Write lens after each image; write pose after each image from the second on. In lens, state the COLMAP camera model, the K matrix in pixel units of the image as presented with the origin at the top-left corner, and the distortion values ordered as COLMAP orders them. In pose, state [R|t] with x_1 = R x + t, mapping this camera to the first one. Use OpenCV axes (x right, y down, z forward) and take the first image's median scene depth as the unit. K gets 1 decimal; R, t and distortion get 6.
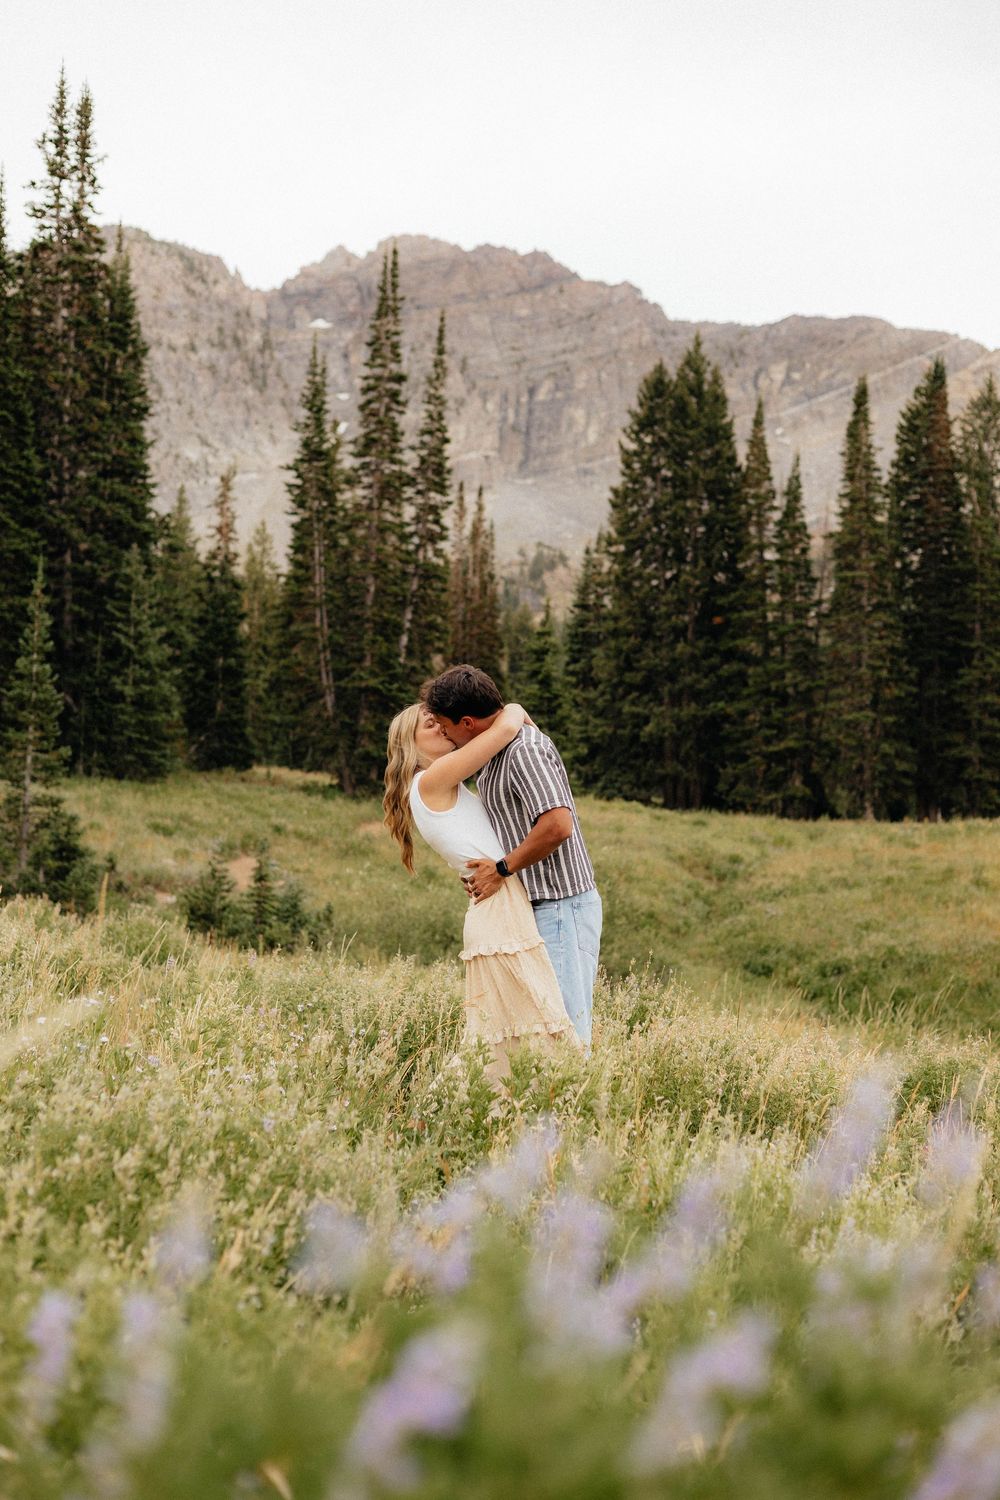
lens RADIAL K [[2223.6, 0, 543.1], [0, 2223.6, 770.6], [0, 0, 1]] dist [-0.017511, 0.155043]
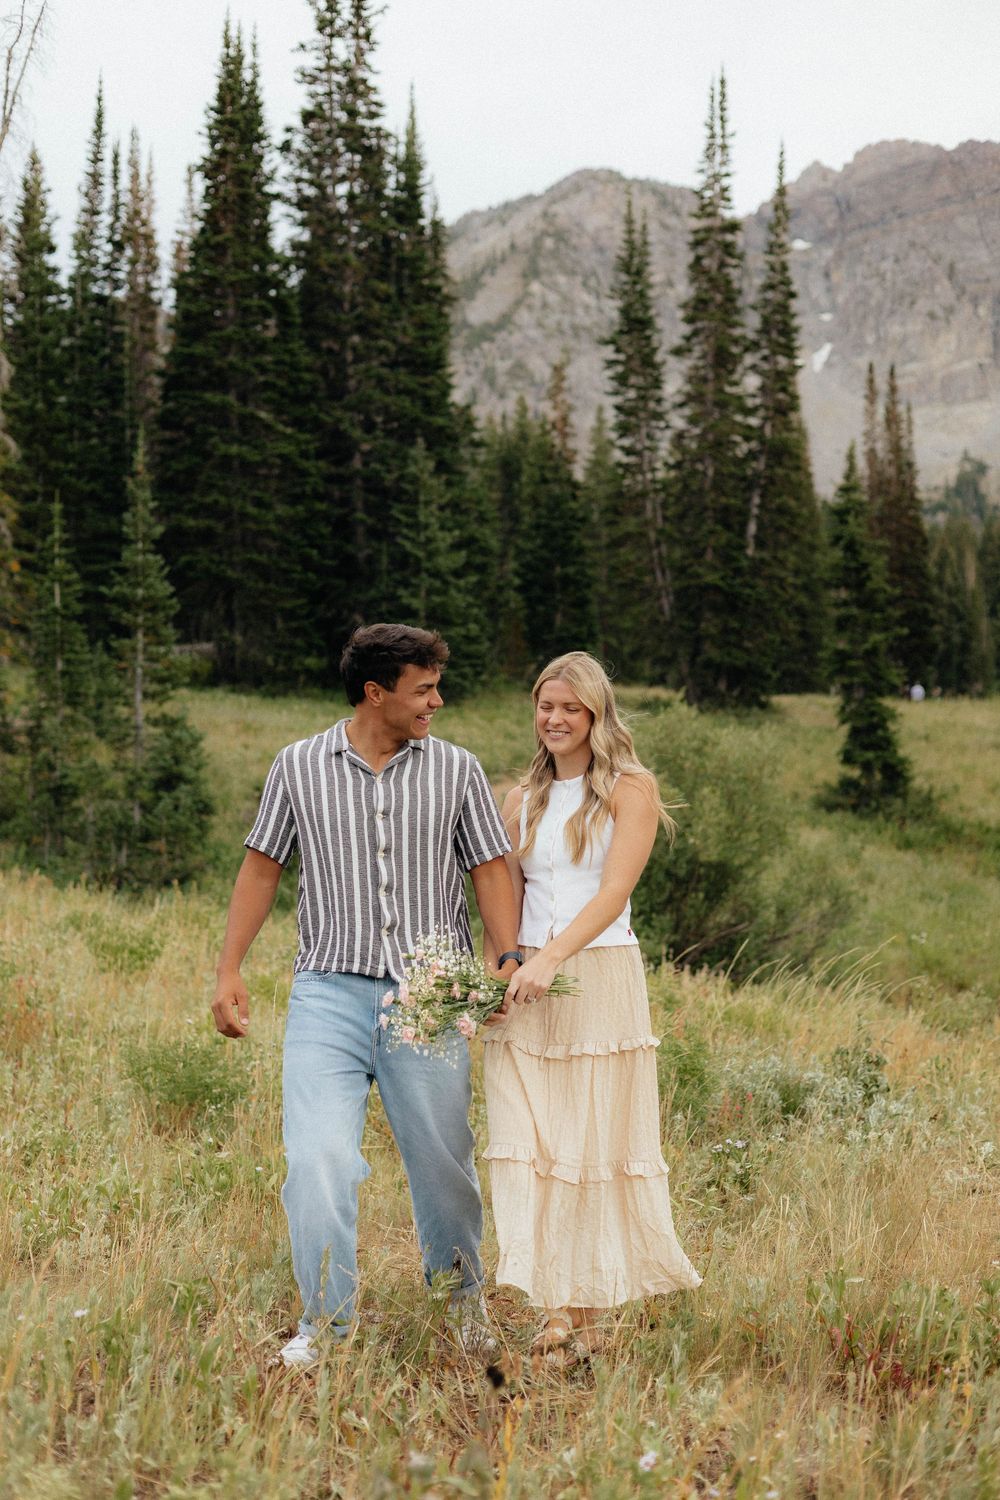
lens RADIAL K [[2205.4, 0, 500.0], [0, 2205.4, 750.0], [0, 0, 1]] dist [0.085022, 0.100661]
pose [[0.966684, -0.050775, -0.250886, 0.053968], [0.055709, 0.998368, 0.012596, 0.011256], [0.249836, -0.026153, 0.967935, 0.131204]]
